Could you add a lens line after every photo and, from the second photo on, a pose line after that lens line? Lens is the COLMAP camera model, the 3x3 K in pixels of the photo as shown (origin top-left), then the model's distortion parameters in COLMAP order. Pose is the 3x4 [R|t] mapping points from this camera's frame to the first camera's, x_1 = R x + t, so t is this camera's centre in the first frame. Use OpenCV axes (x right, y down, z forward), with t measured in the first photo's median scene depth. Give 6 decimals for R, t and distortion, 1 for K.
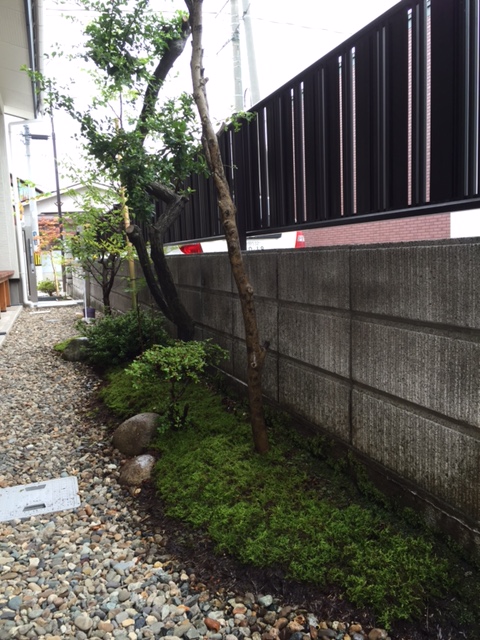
lens RADIAL K [[547.4, 0, 243.5], [0, 547.4, 315.6], [0, 0, 1]] dist [0.082331, -0.102802]
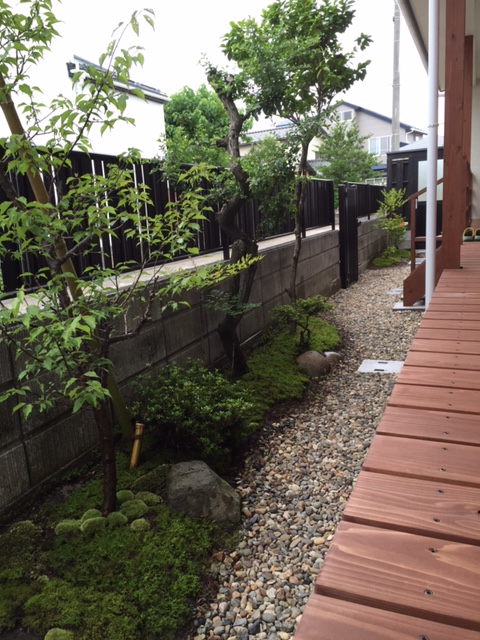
lens RADIAL K [[547.4, 0, 243.5], [0, 547.4, 315.6], [0, 0, 1]] dist [0.082331, -0.102802]
pose [[-0.730908, -0.058957, 0.679925, -1.432413], [0.154826, 0.955963, 0.249327, -0.421973], [-0.664682, 0.287505, -0.689593, 2.820725]]
